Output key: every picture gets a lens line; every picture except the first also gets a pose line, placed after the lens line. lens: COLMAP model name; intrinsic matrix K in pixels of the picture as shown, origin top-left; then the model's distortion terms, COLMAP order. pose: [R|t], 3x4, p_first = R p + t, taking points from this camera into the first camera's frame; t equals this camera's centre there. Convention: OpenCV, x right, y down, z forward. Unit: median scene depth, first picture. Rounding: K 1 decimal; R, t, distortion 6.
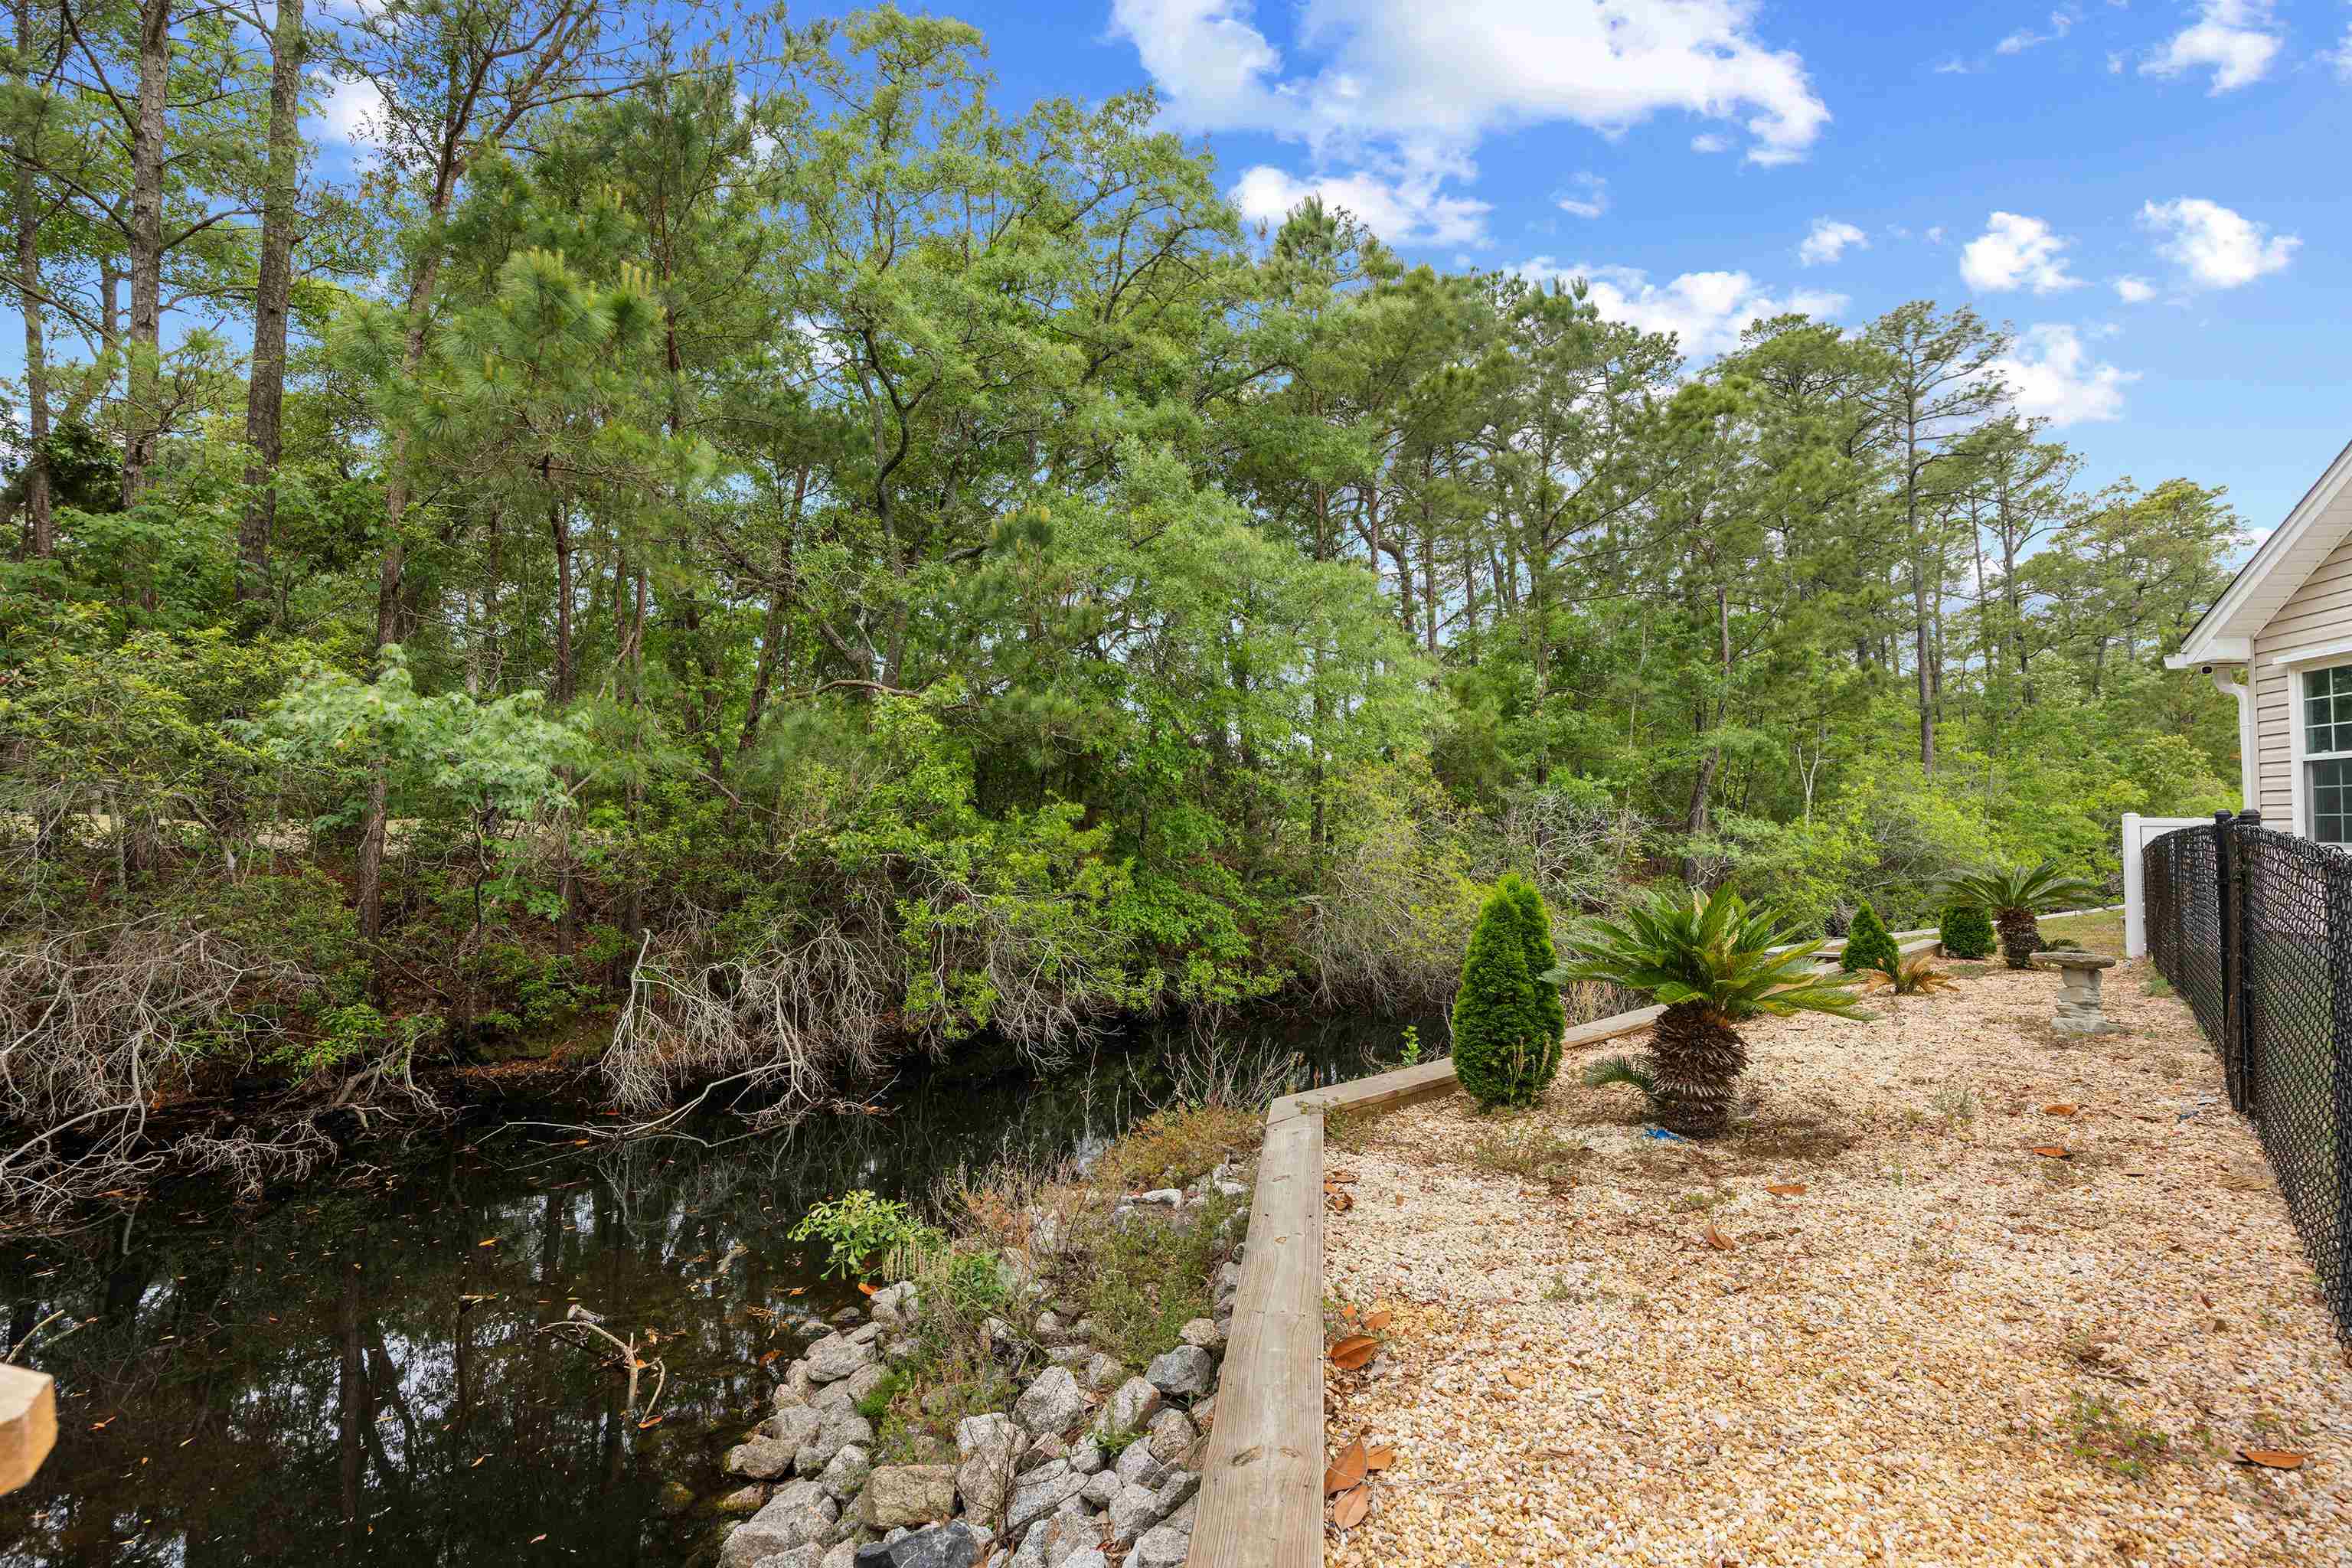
lens RADIAL K [[1077.9, 0, 1176.0], [0, 1077.9, 784.0], [0, 0, 1]] dist [-0.016635, -0.000574]
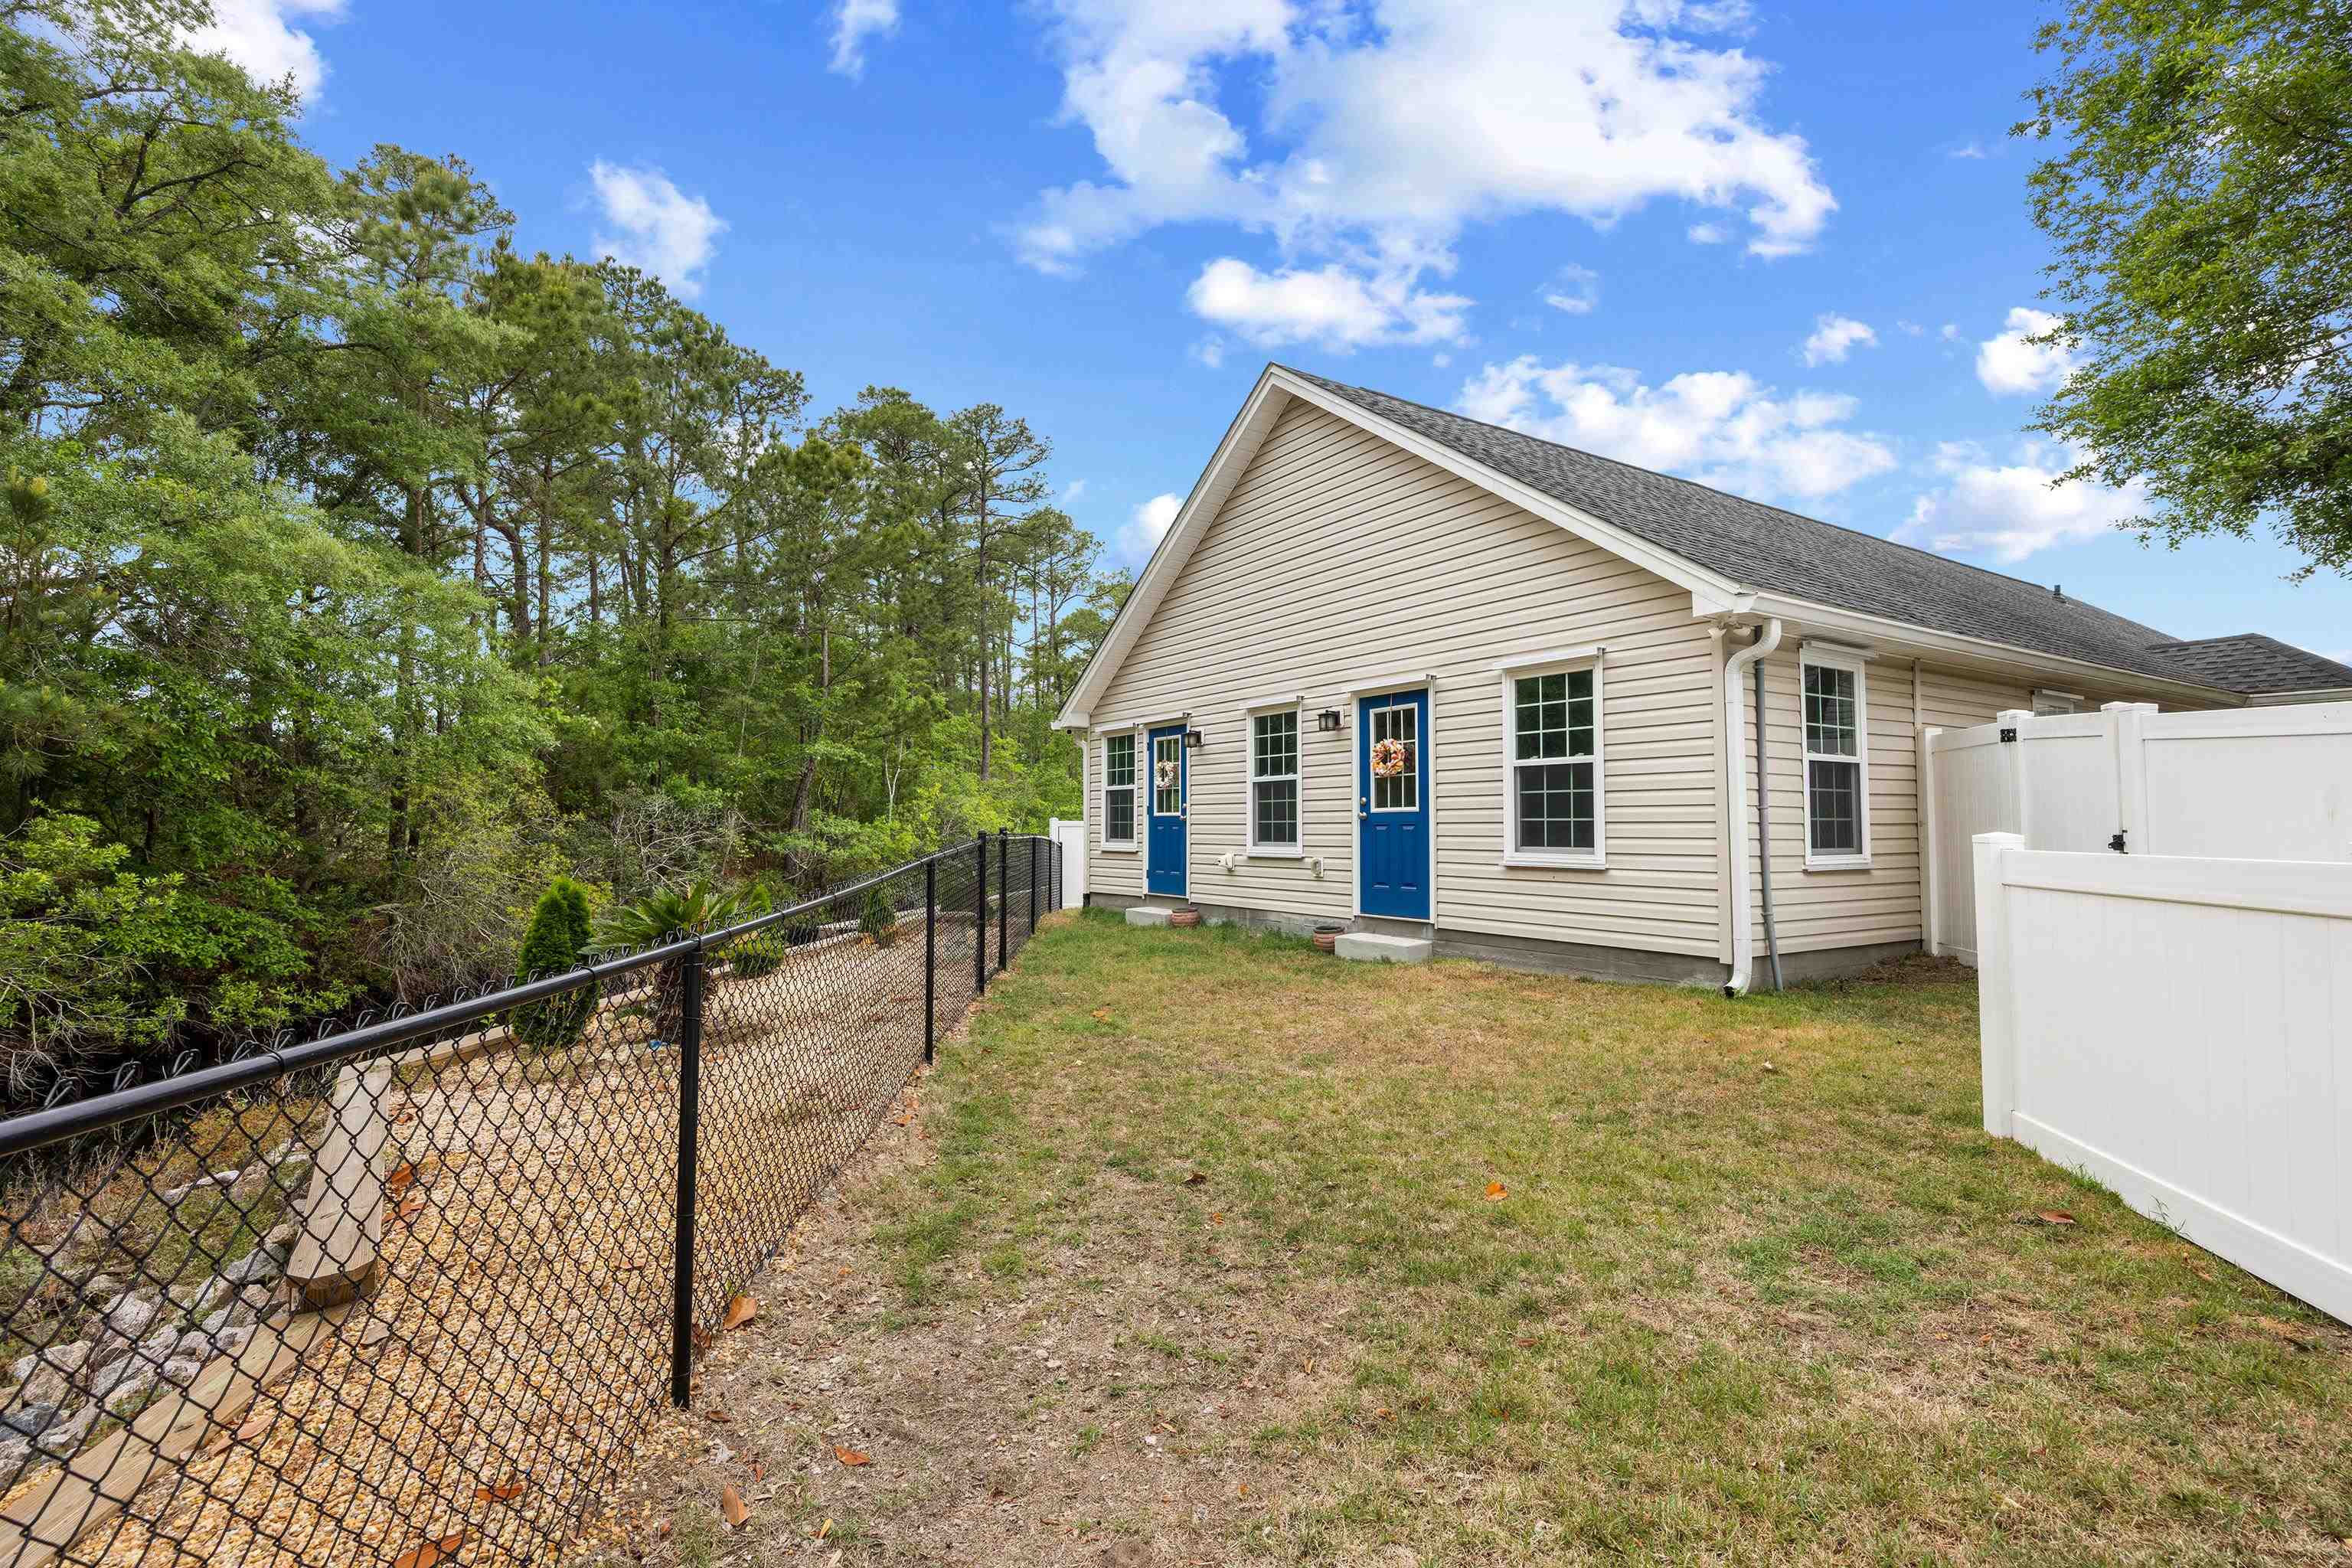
lens RADIAL K [[1077.9, 0, 1176.0], [0, 1077.9, 784.0], [0, 0, 1]] dist [-0.016635, -0.000574]
pose [[0.726934, 0.016597, 0.686506, -0.014708], [-0.020820, 0.999781, -0.002125, -0.012538], [-0.686391, -0.012749, 0.727121, -0.134927]]
